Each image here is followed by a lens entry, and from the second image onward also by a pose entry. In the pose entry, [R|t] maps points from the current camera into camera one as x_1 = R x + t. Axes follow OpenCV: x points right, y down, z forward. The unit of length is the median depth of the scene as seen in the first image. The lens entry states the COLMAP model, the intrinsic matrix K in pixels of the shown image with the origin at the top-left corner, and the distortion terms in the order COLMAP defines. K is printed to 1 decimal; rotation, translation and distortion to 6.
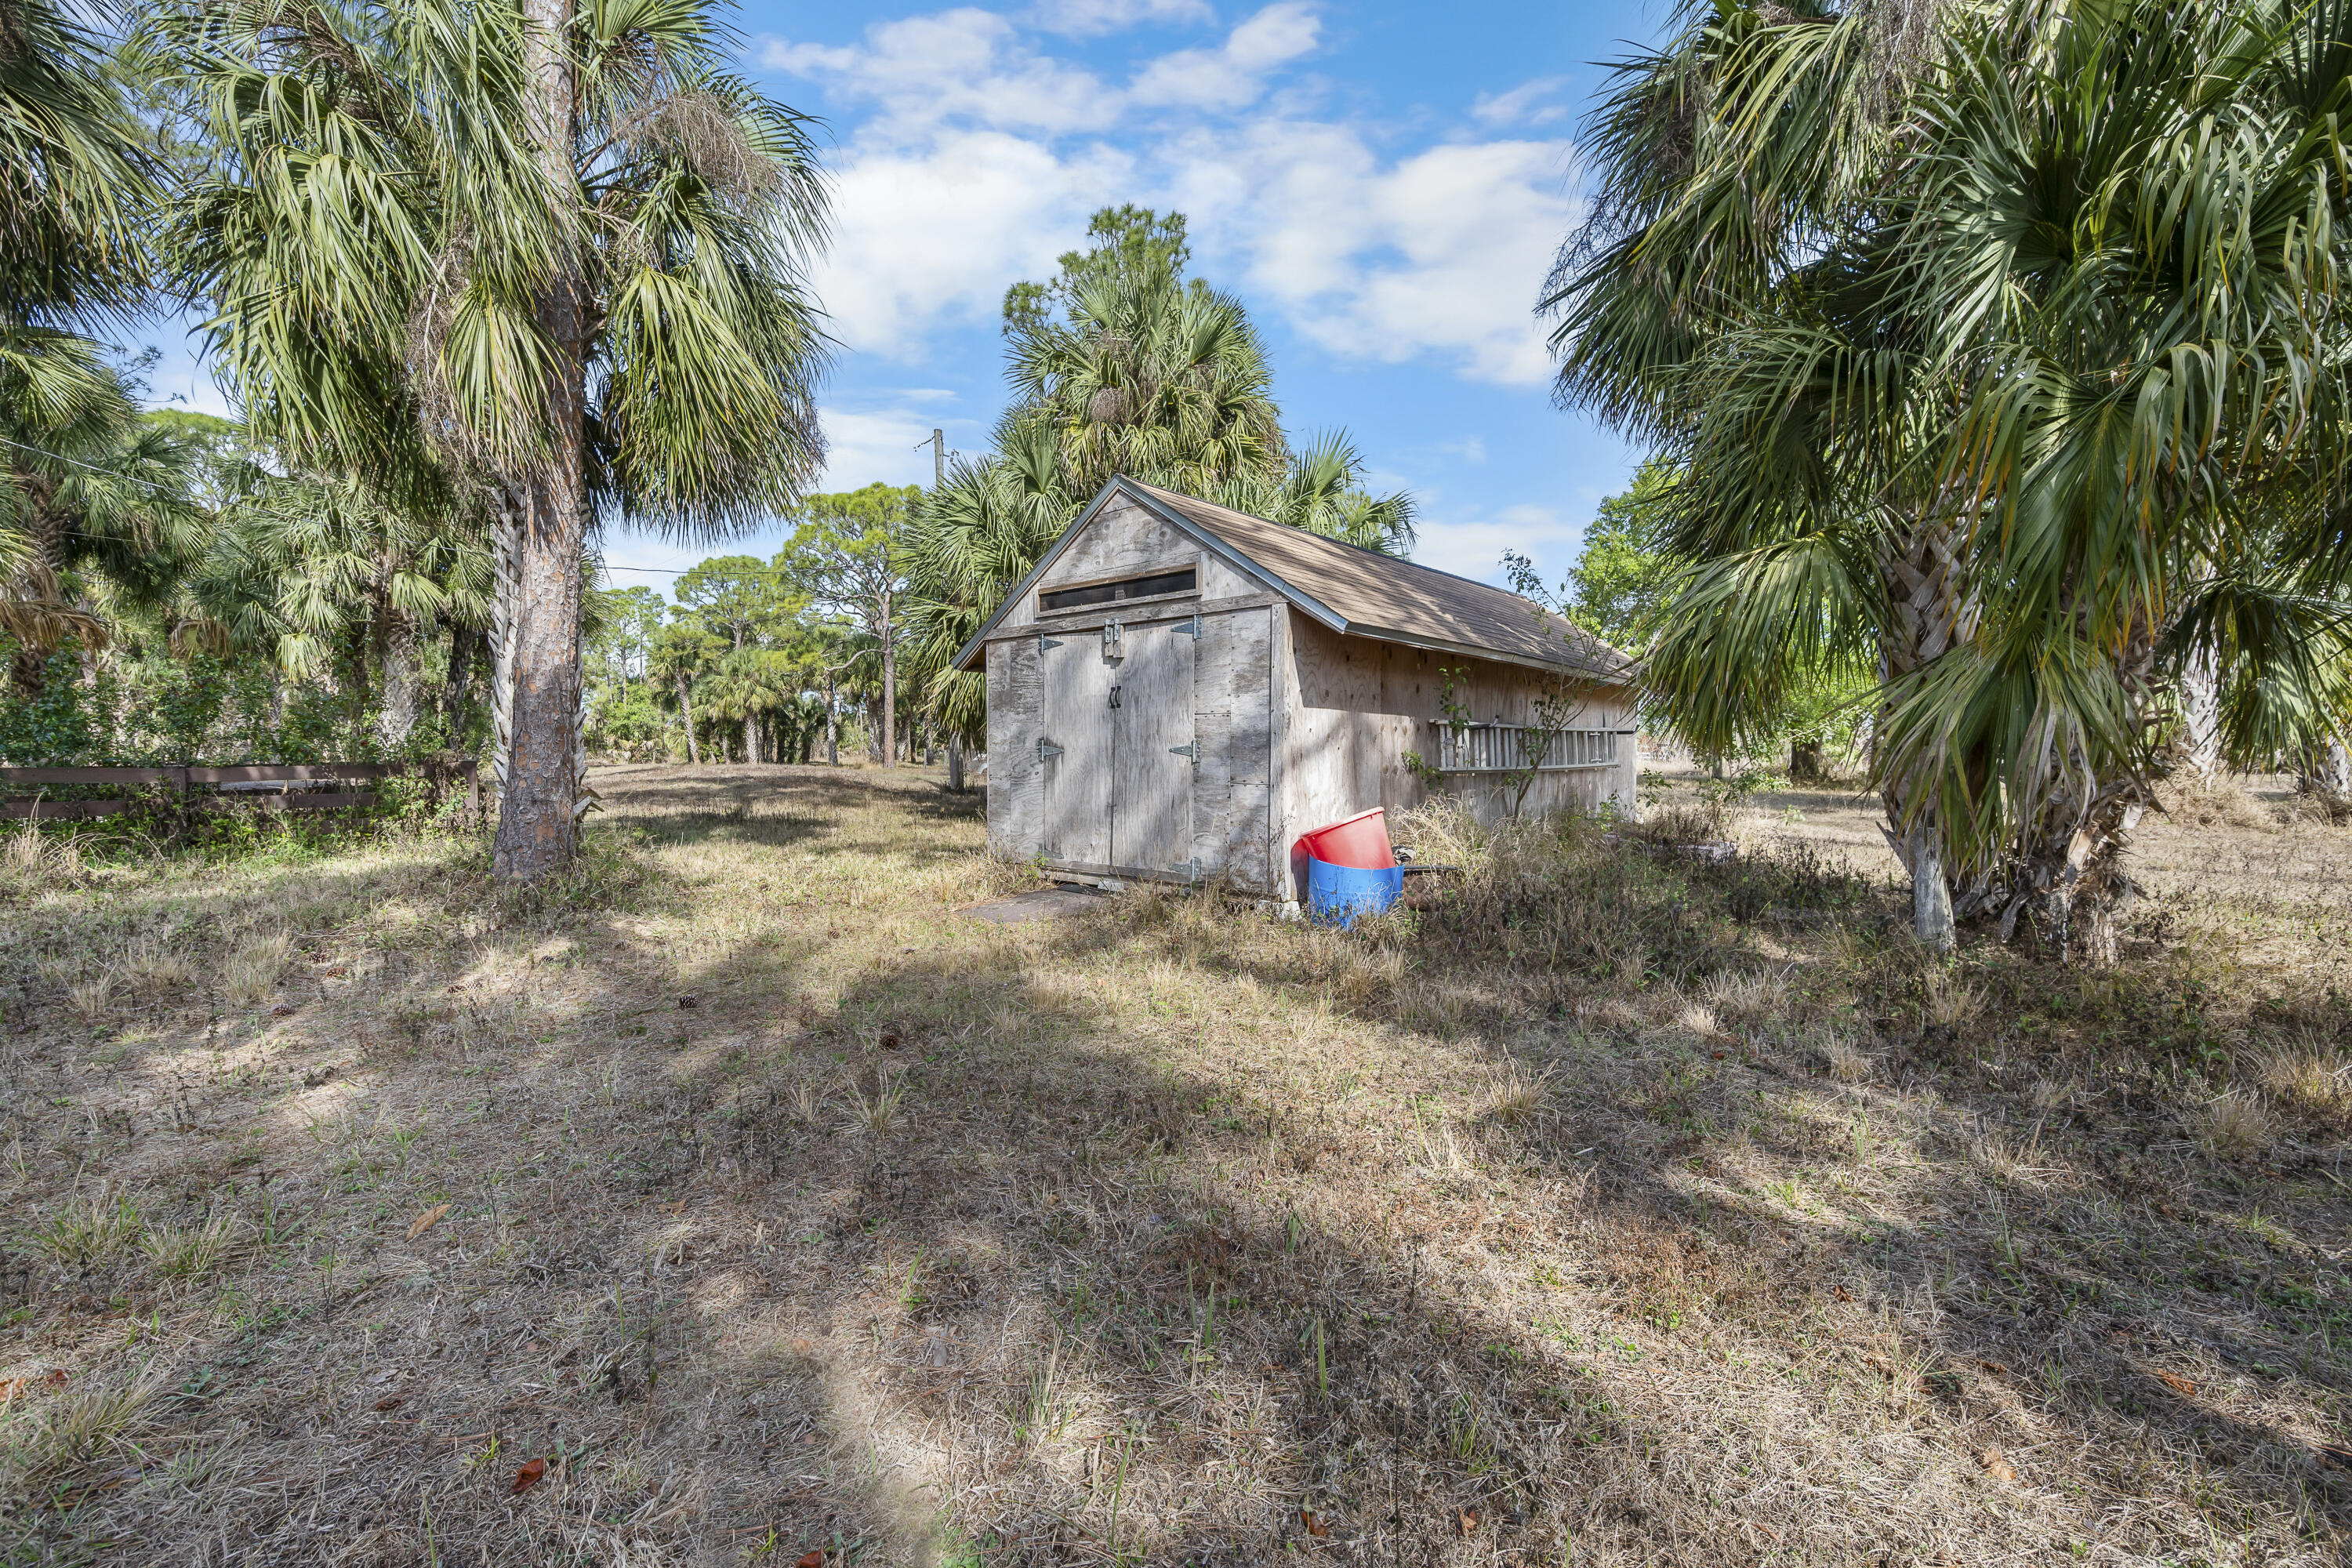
lens RADIAL K [[938.2, 0, 1171.7], [0, 938.2, 782.9], [0, 0, 1]] dist [0.016044, 0.000023]
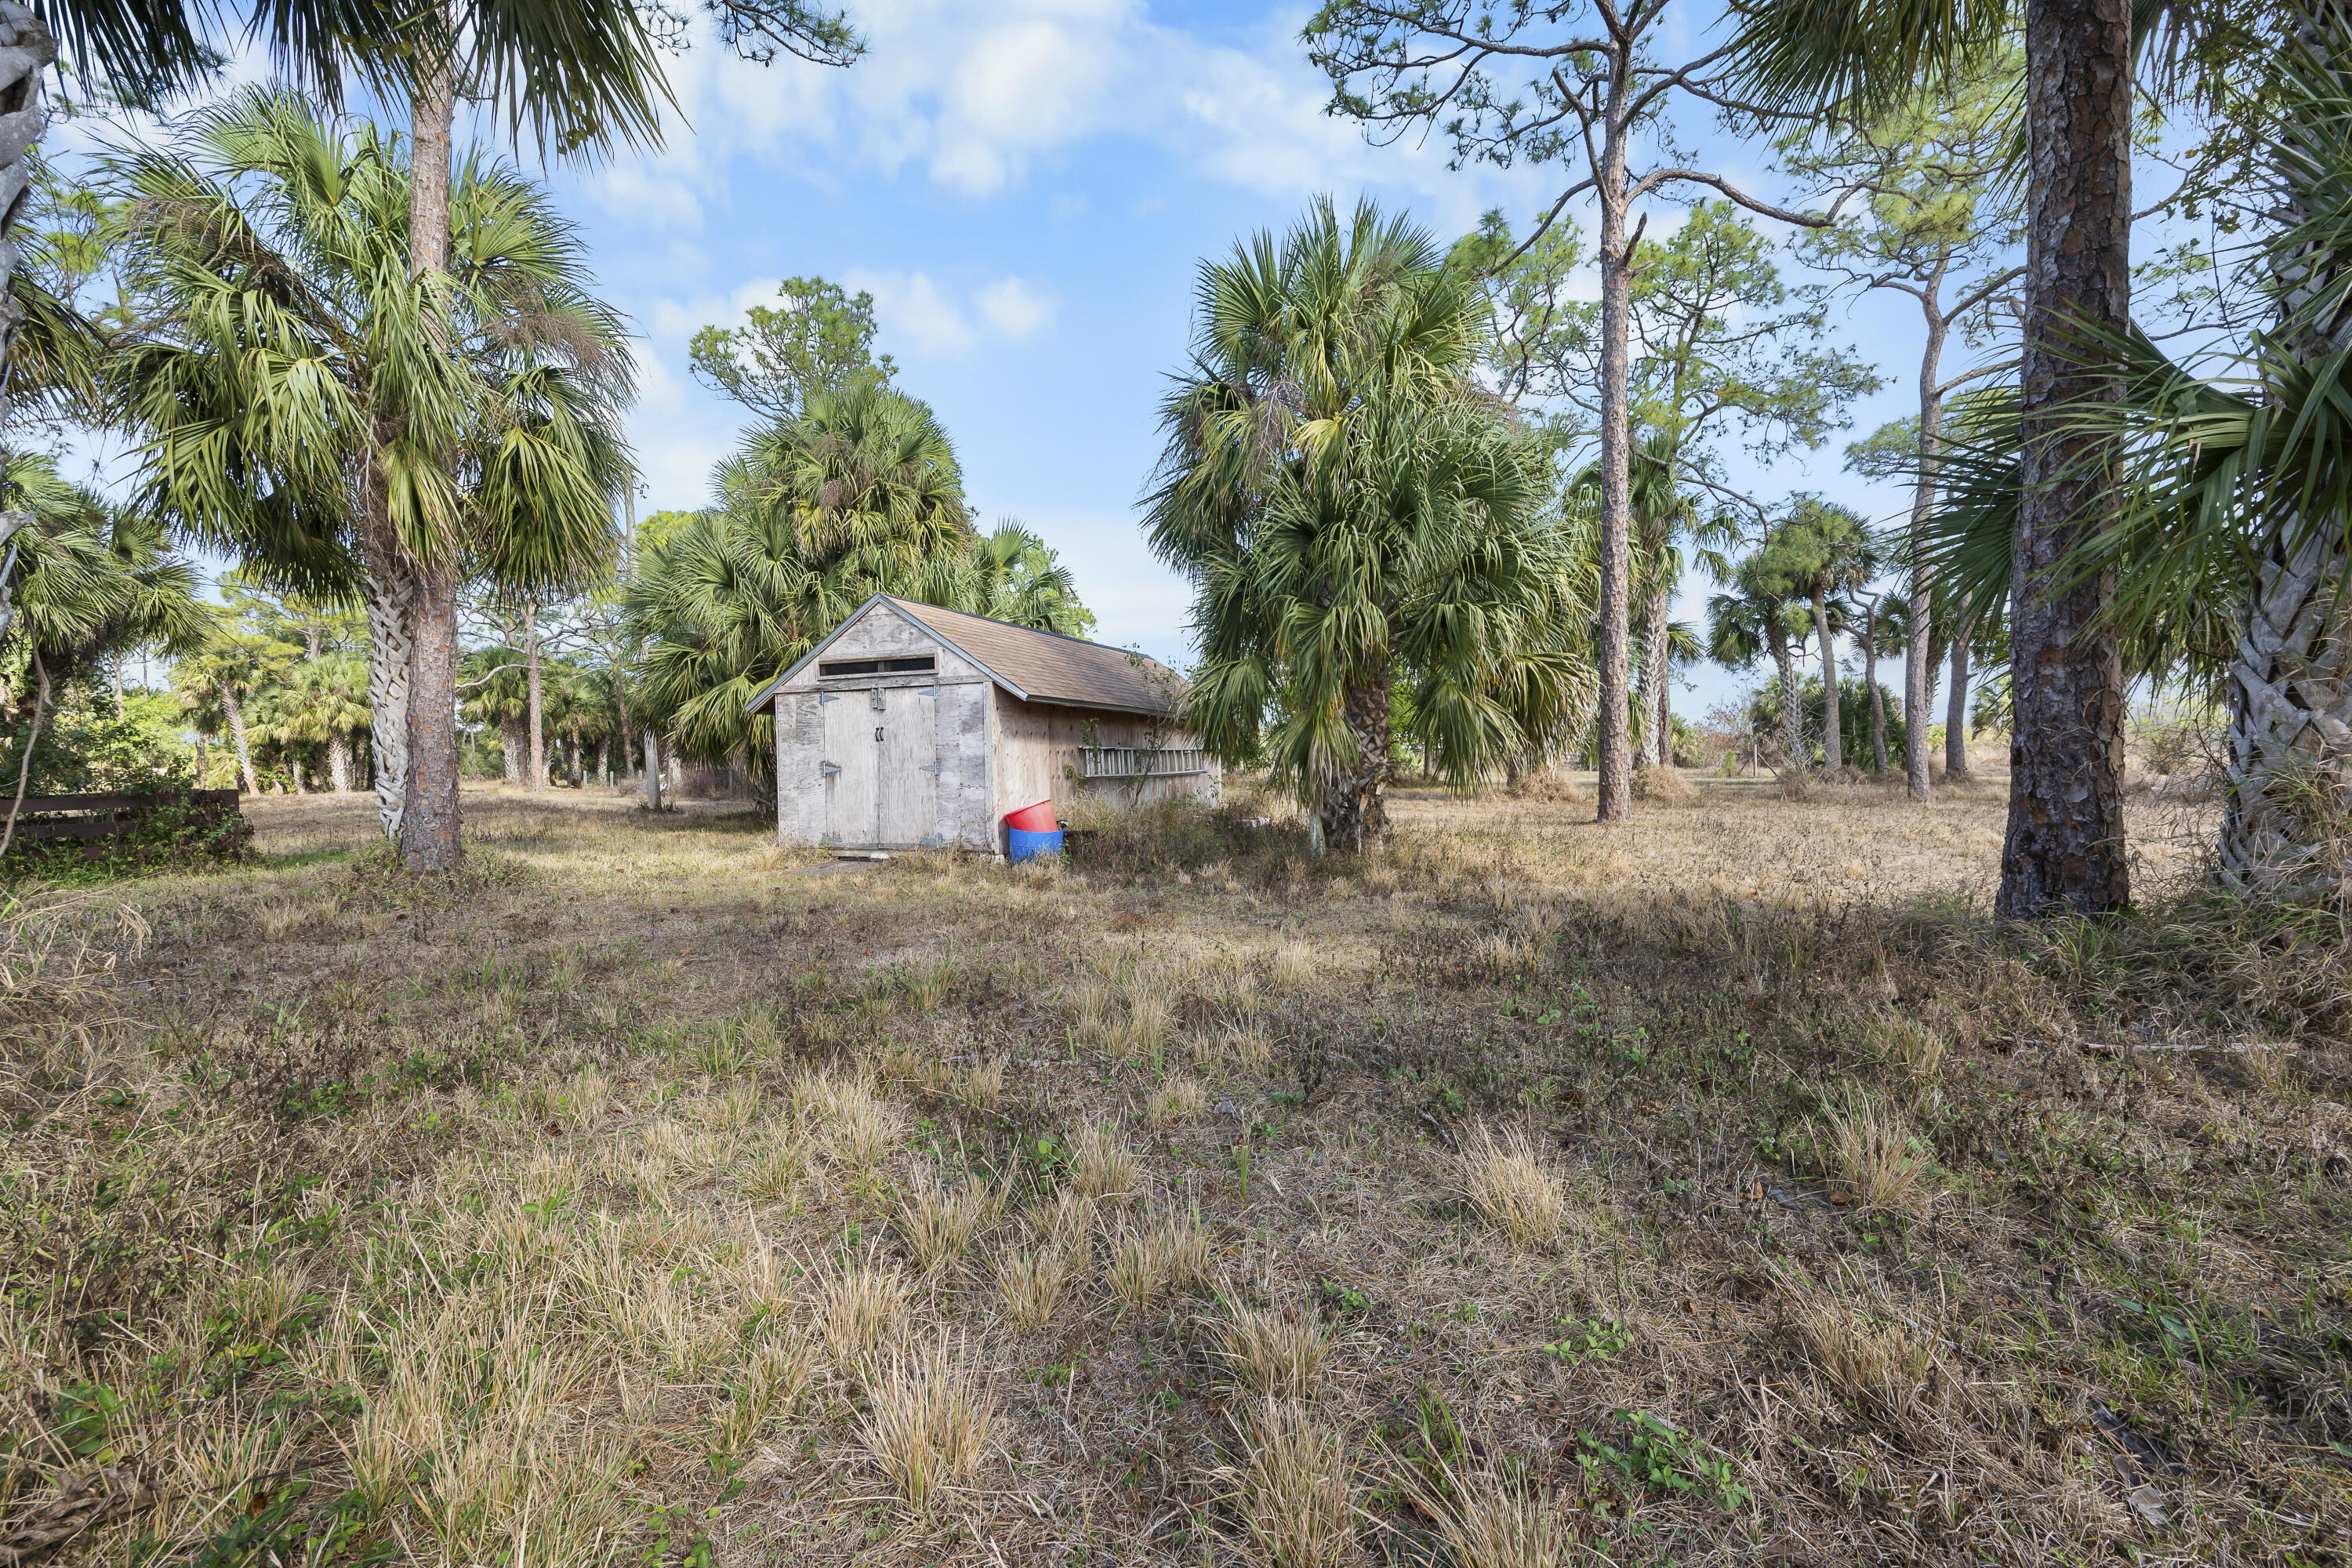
lens RADIAL K [[938.2, 0, 1172.7], [0, 938.2, 783.4], [0, 0, 1]] dist [0.016044, 0.000023]
pose [[0.943945, -0.025194, 0.329140, -0.059790], [0.029834, 0.999514, -0.009054, 0.009460], [-0.328752, 0.018366, 0.944238, -0.318540]]
